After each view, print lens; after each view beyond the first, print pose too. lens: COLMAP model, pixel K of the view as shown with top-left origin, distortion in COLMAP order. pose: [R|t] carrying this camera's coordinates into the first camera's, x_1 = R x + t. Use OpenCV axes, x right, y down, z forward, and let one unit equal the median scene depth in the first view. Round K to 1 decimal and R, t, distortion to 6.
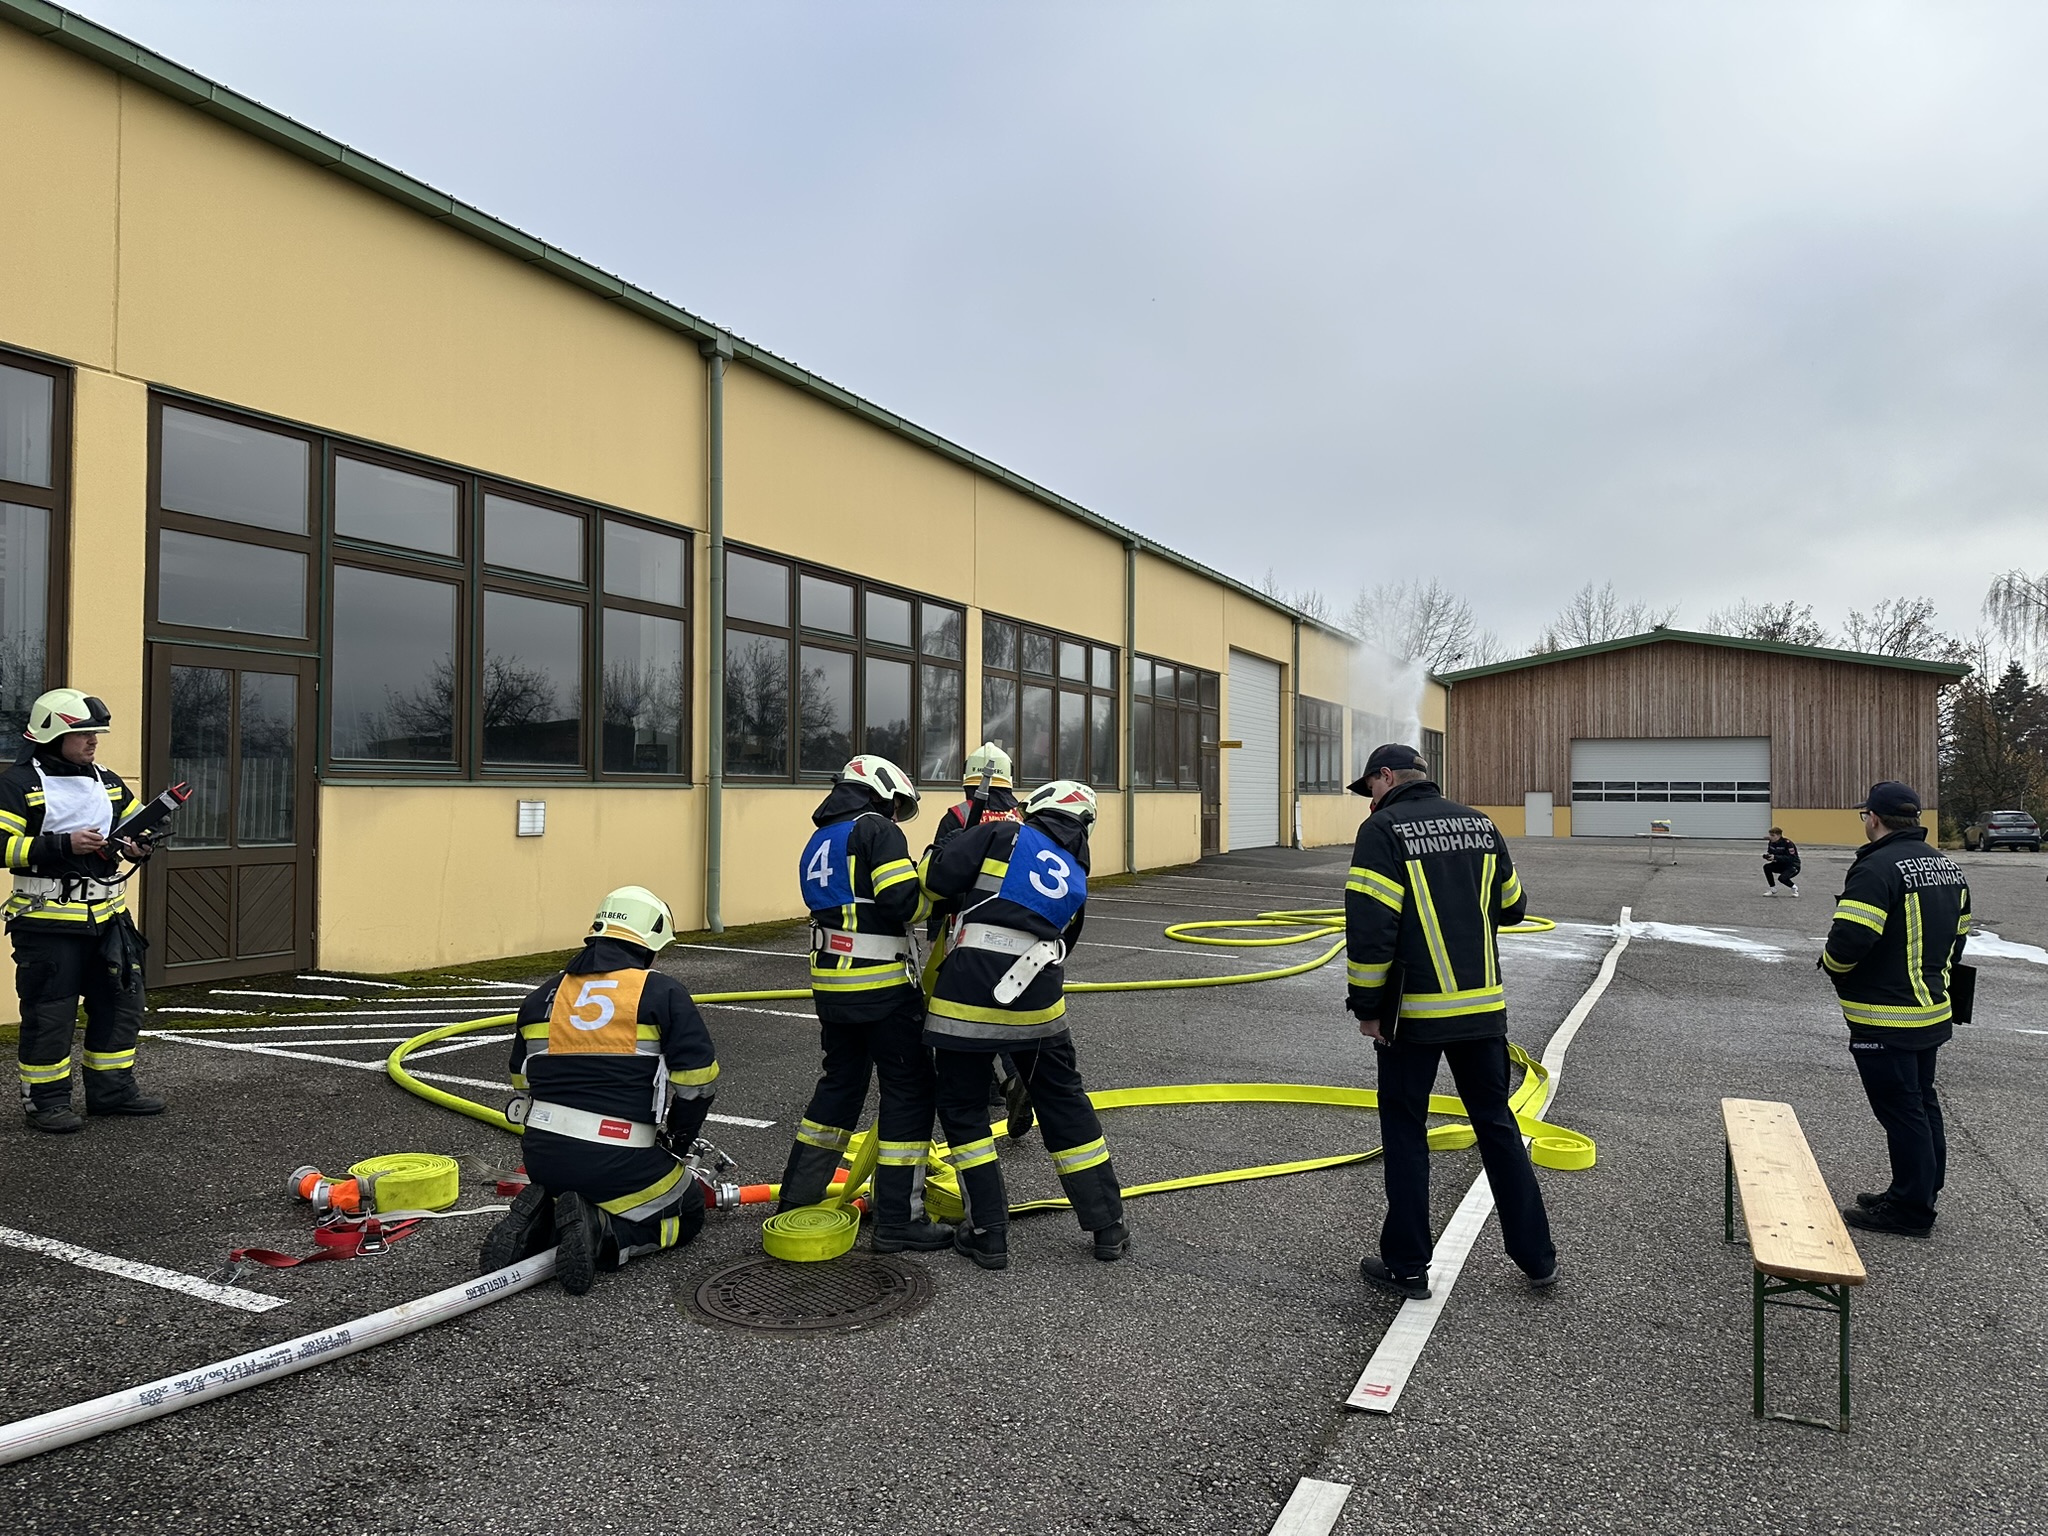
lens RADIAL K [[1395.9, 0, 1015.8], [0, 1395.9, 776.0], [0, 0, 1]] dist [0.058482, -0.068388]
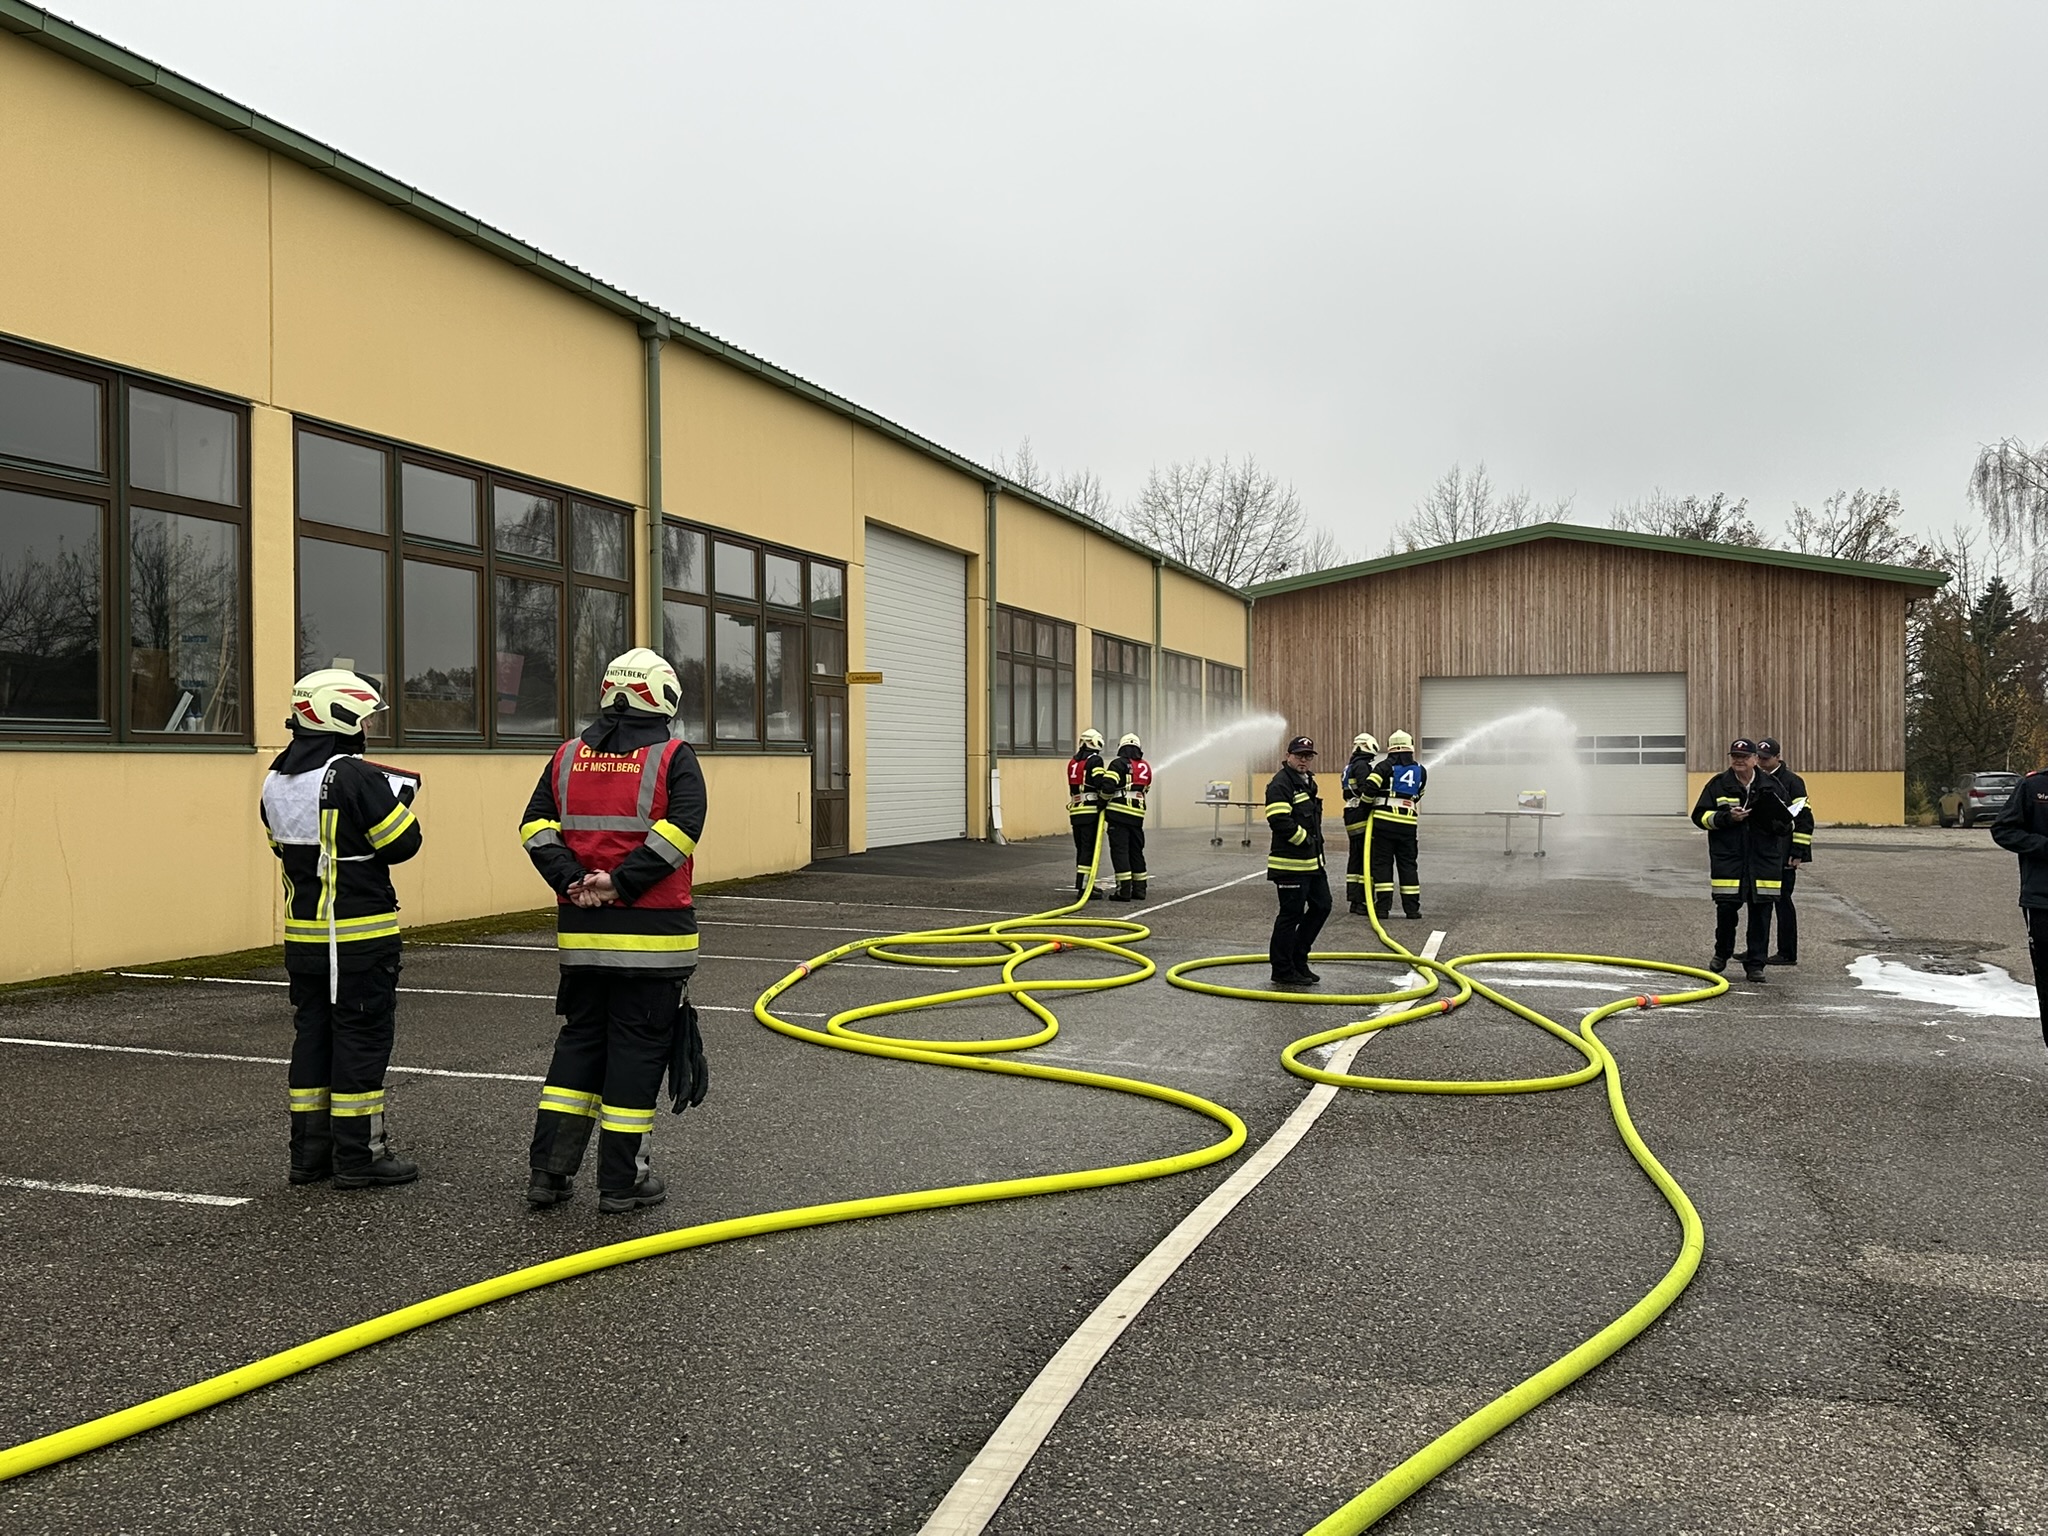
lens RADIAL K [[1693.2, 0, 1026.7], [0, 1693.2, 823.3], [0, 0, 1]] dist [0.115007, -0.200498]
pose [[0.993464, -0.013664, 0.113327, 0.100326], [0.008548, 0.998927, 0.045509, 0.006147], [-0.113827, -0.044243, 0.992515, 0.166939]]
